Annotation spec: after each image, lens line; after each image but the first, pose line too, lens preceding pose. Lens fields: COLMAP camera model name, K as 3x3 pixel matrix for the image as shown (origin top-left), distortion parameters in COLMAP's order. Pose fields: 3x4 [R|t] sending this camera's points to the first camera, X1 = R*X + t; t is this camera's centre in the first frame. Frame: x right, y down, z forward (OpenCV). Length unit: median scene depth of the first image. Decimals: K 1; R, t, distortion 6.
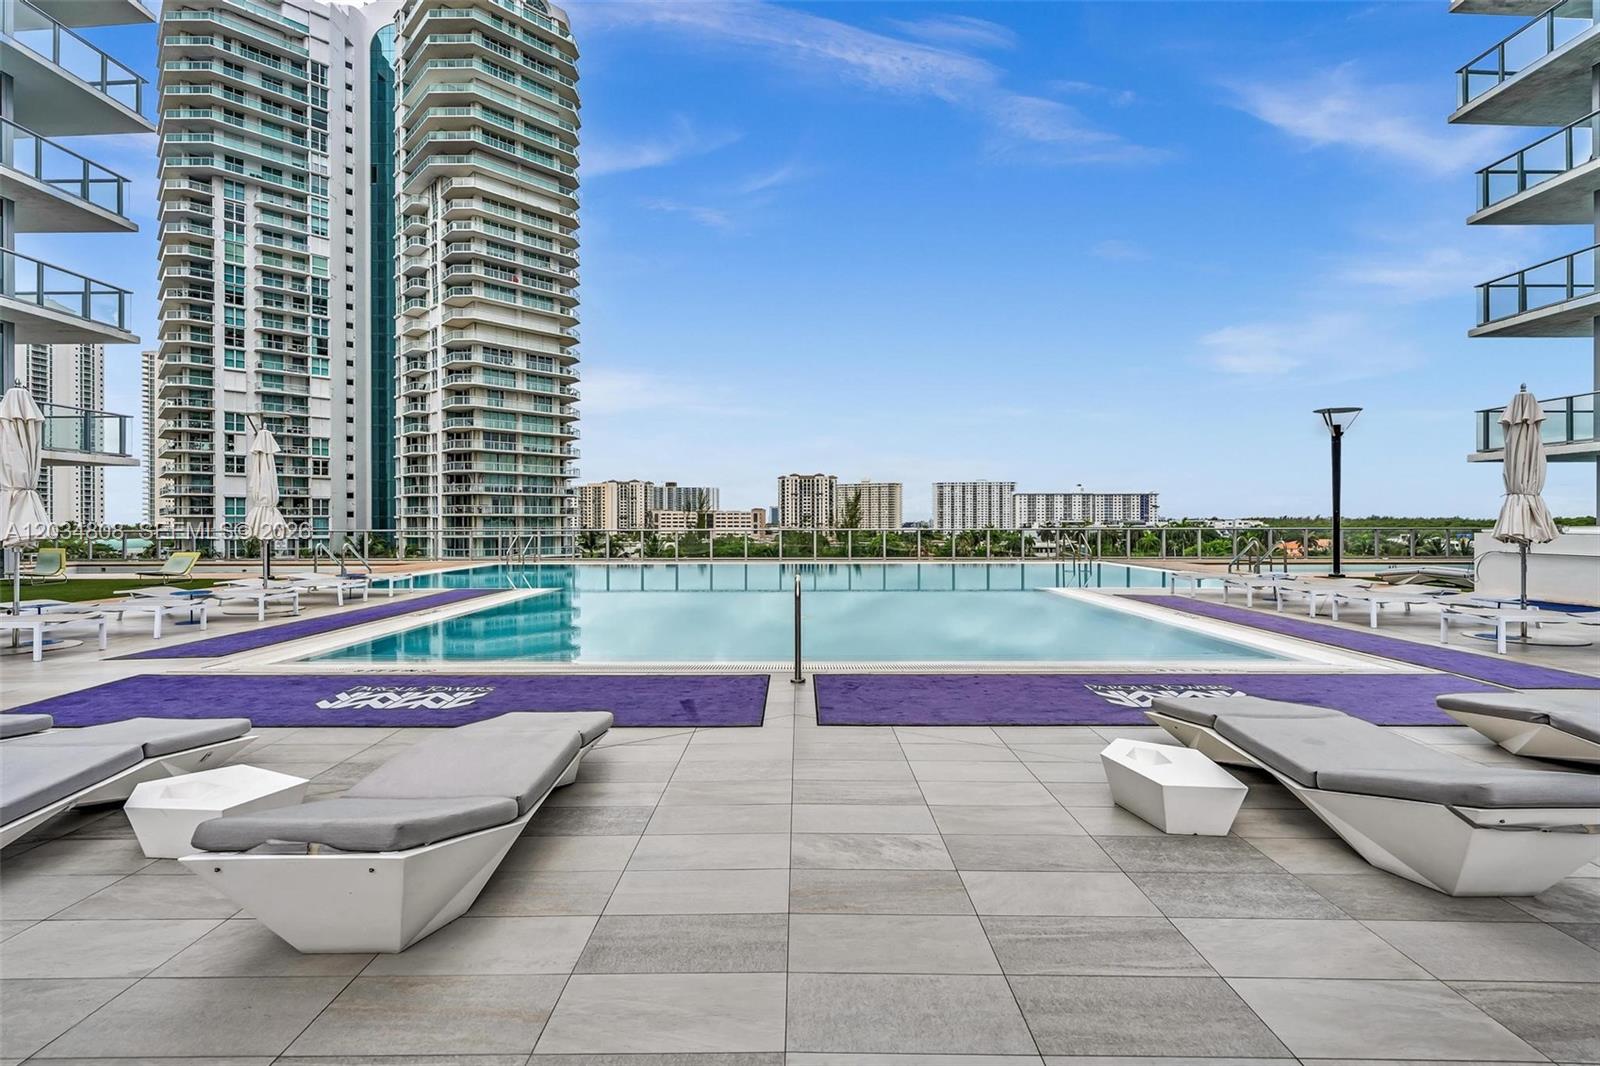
lens RADIAL K [[726.7, 0, 790.0], [0, 726.7, 525.5], [0, 0, 1]] dist [-0.002954, 0.000724]
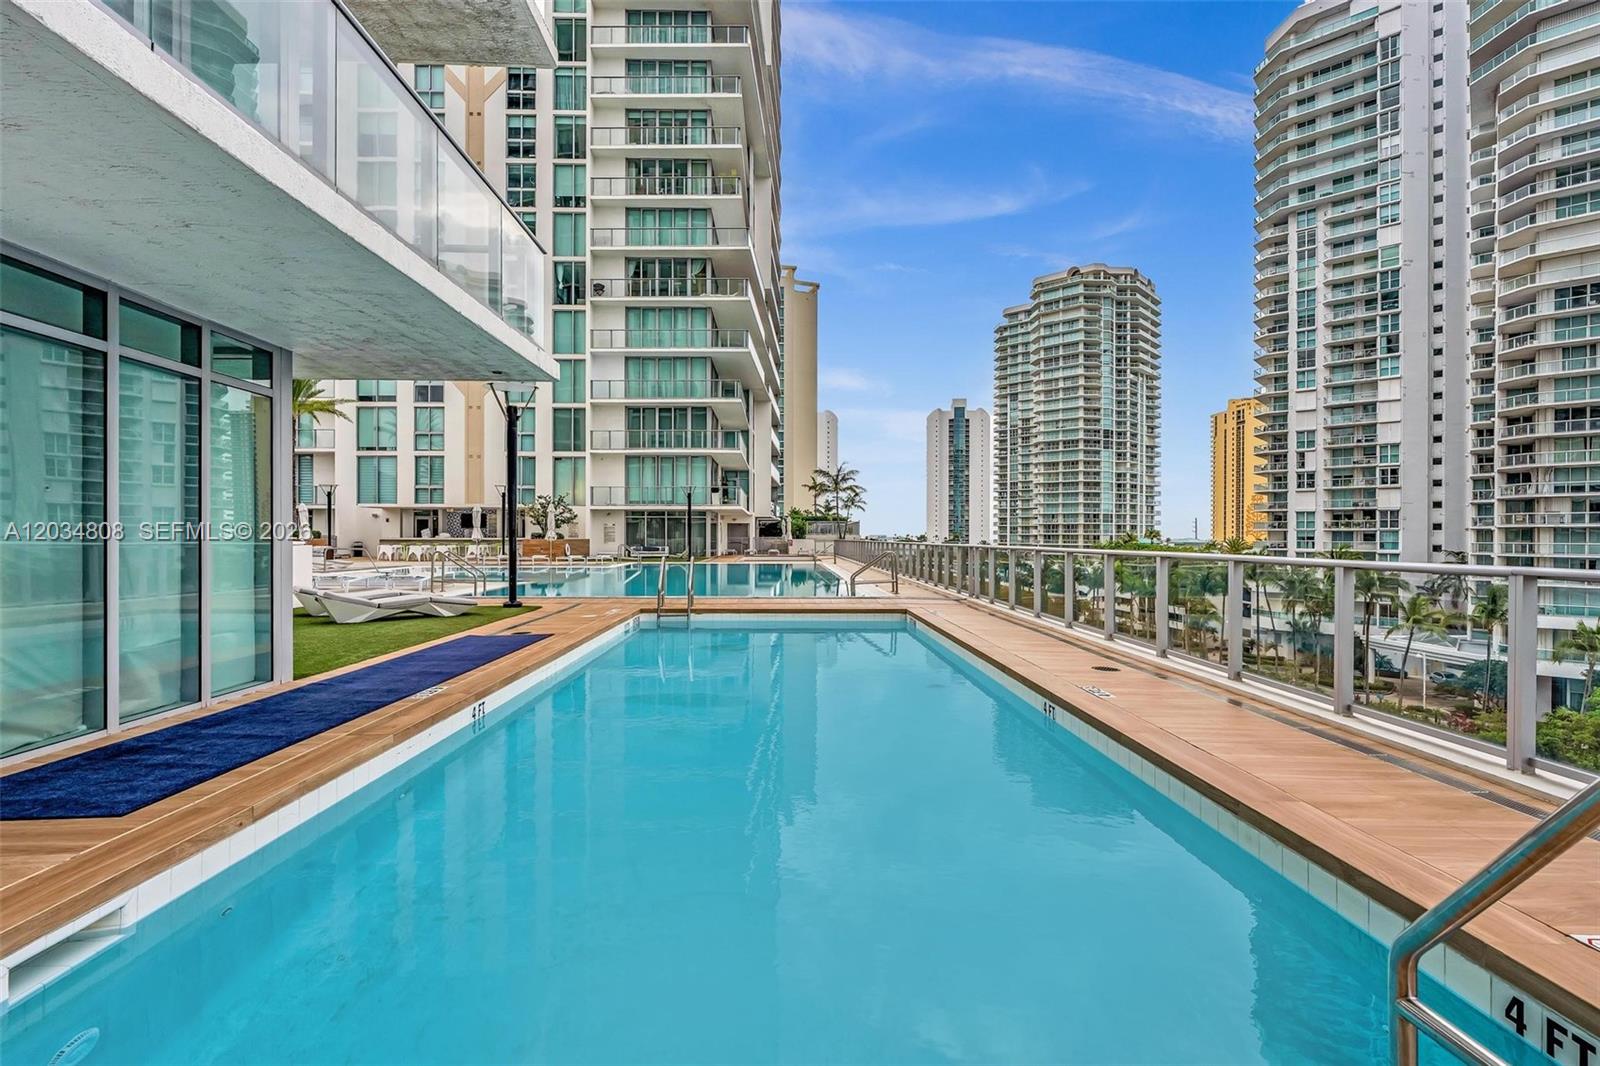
lens RADIAL K [[726.7, 0, 788.6], [0, 726.7, 537.9], [0, 0, 1]] dist [-0.002954, 0.000724]
pose [[0.039978, 0.003910, -0.999193, 0.249115], [-0.003467, 0.999987, 0.003774, -0.002501], [0.999195, 0.003314, 0.039991, 0.210657]]
